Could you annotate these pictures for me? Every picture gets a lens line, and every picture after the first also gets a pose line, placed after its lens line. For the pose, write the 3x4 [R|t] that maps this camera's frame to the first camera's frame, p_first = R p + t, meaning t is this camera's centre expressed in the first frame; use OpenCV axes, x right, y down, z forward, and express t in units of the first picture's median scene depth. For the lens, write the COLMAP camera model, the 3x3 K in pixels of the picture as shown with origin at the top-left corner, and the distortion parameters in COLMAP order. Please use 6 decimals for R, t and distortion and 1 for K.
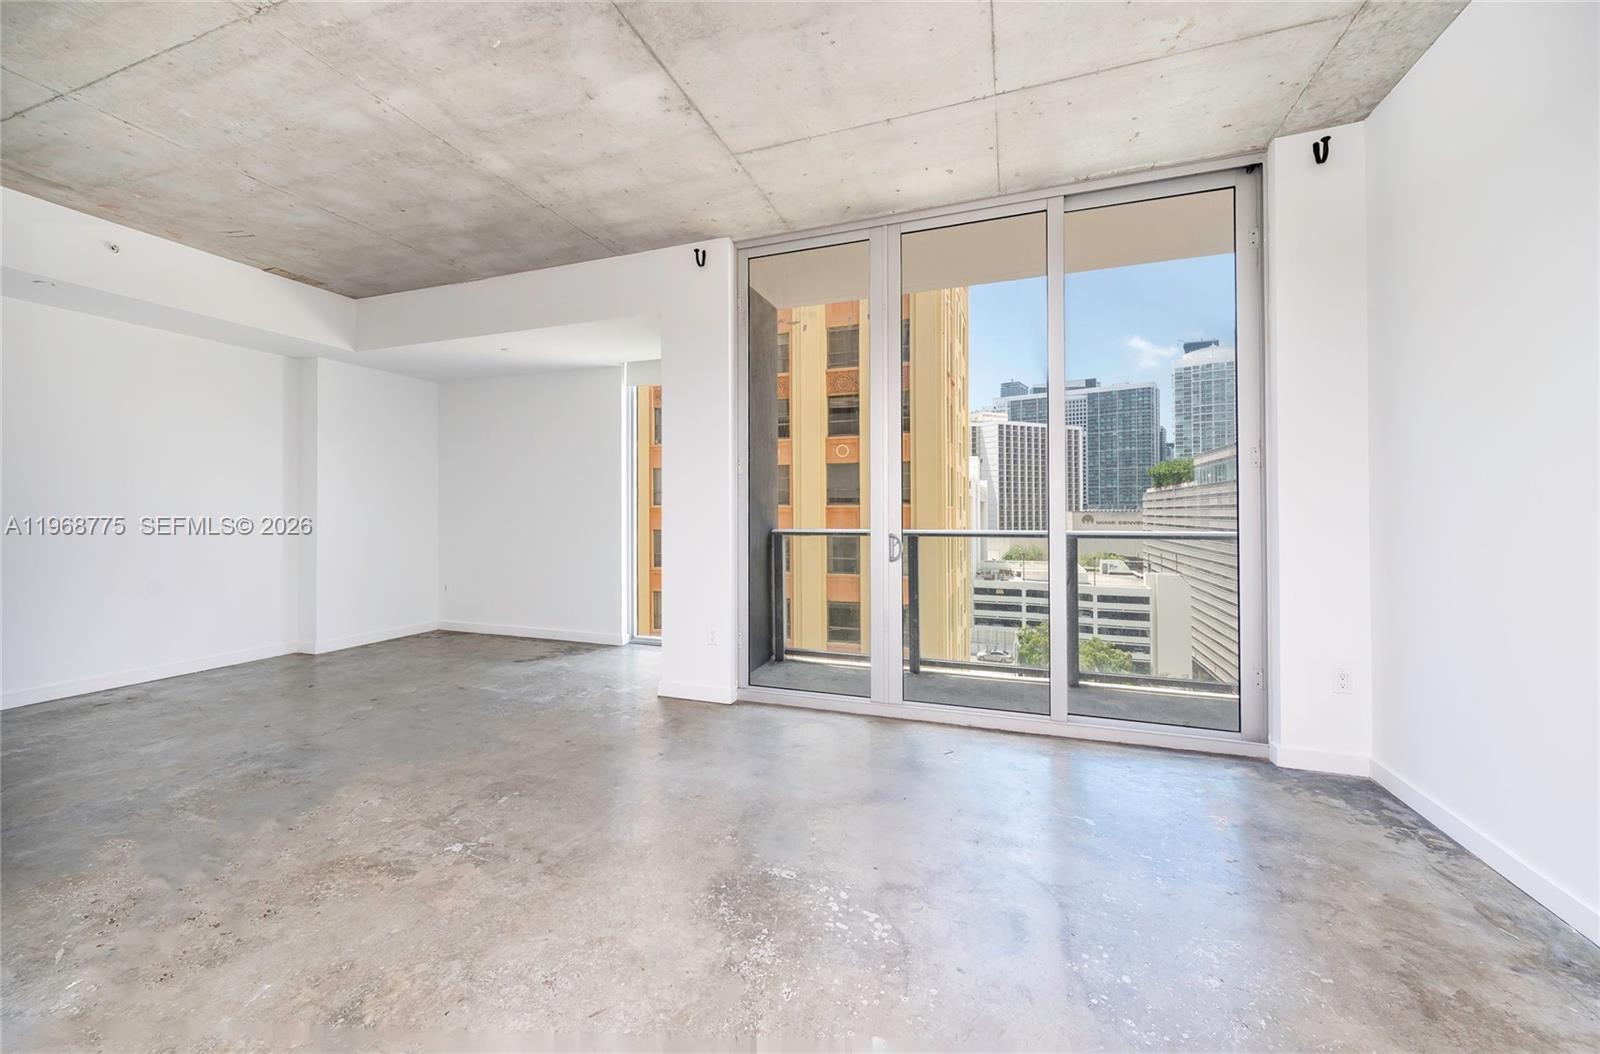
lens RADIAL K [[627.1, 0, 781.6], [0, 627.1, 505.2], [0, 0, 1]] dist [0.001661, 0.000064]
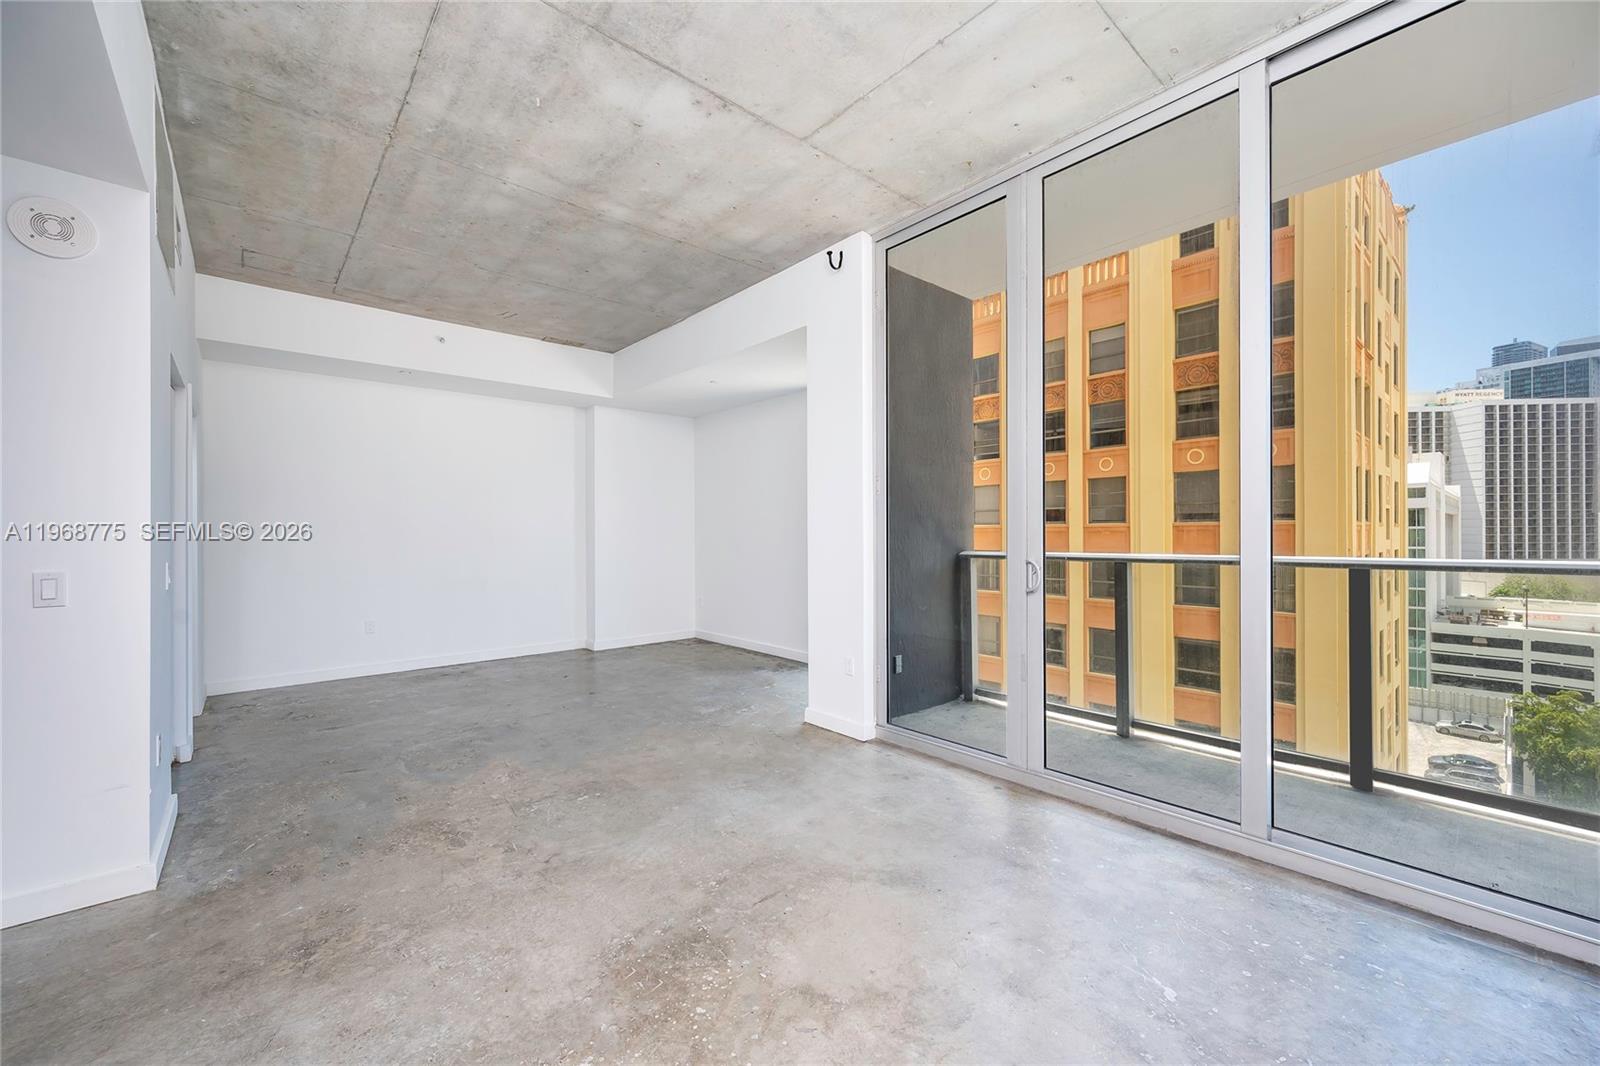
lens RADIAL K [[639.7, 0, 800.0], [0, 639.7, 533.0], [0, 0, 1]] dist [0.001532, 0.000303]
pose [[0.886856, -0.004850, -0.462021, 0.263854], [0.010720, 0.999892, 0.010081, 0.001557], [0.461922, -0.013893, 0.886812, 0.126726]]
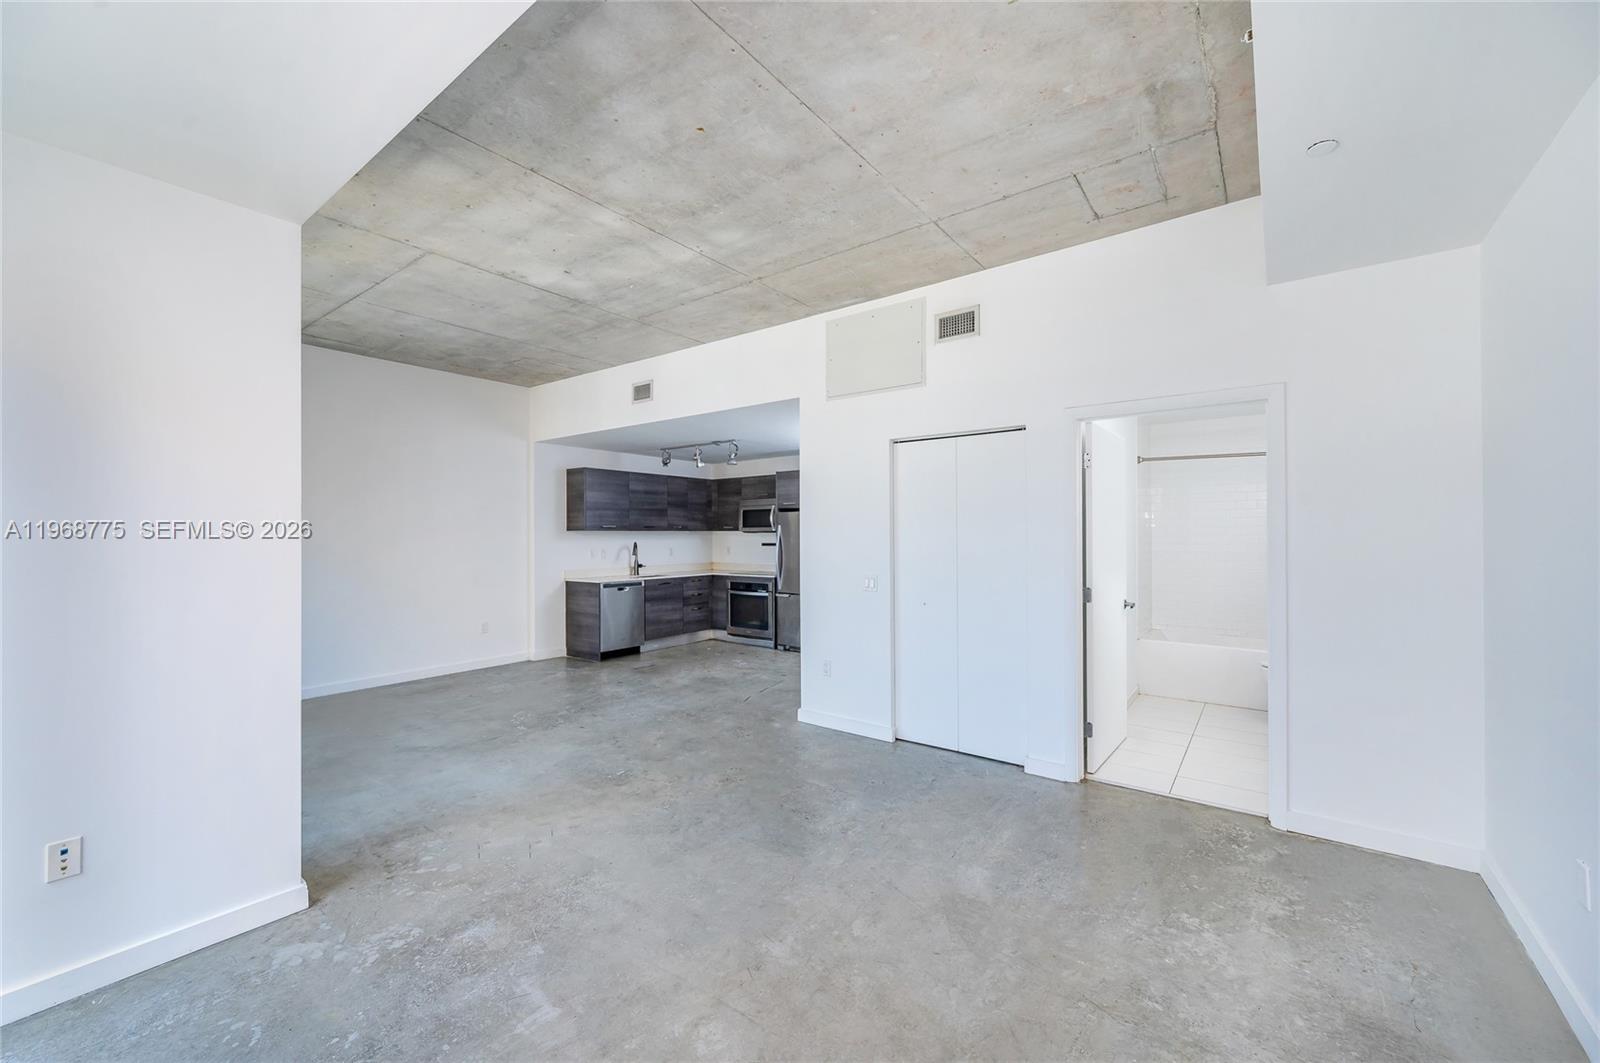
lens RADIAL K [[639.7, 0, 800.0], [0, 639.7, 531.5], [0, 0, 1]] dist [0.001532, 0.000303]
pose [[-0.960282, 0.004855, 0.278990, -0.813801], [0.000640, 0.999884, -0.015197, -0.025301], [-0.279032, -0.014415, -0.960174, 1.489319]]
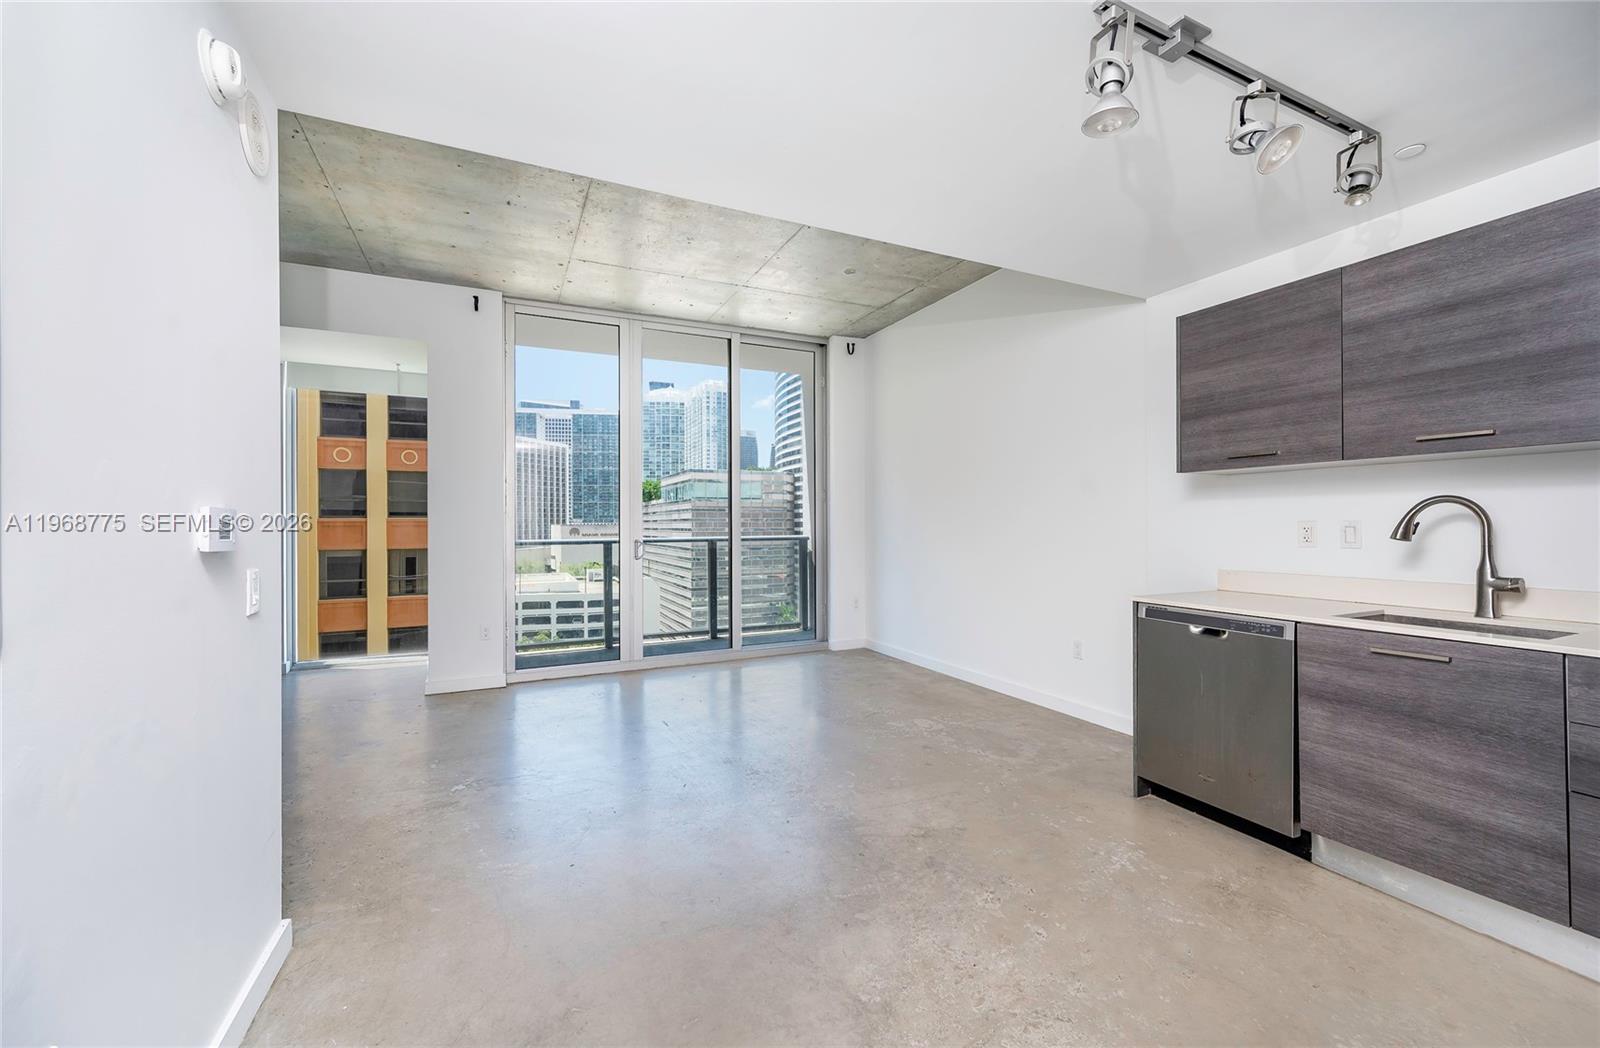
lens RADIAL K [[617.8, 0, 800.0], [0, 617.8, 524.0], [0, 0, 1]] dist [-0.000367, -0.000031]
pose [[0.687687, -0.003432, 0.725999, -0.548477], [-0.002732, 0.999970, 0.007315, -0.001083], [-0.726002, -0.007014, 0.687657, -0.210423]]
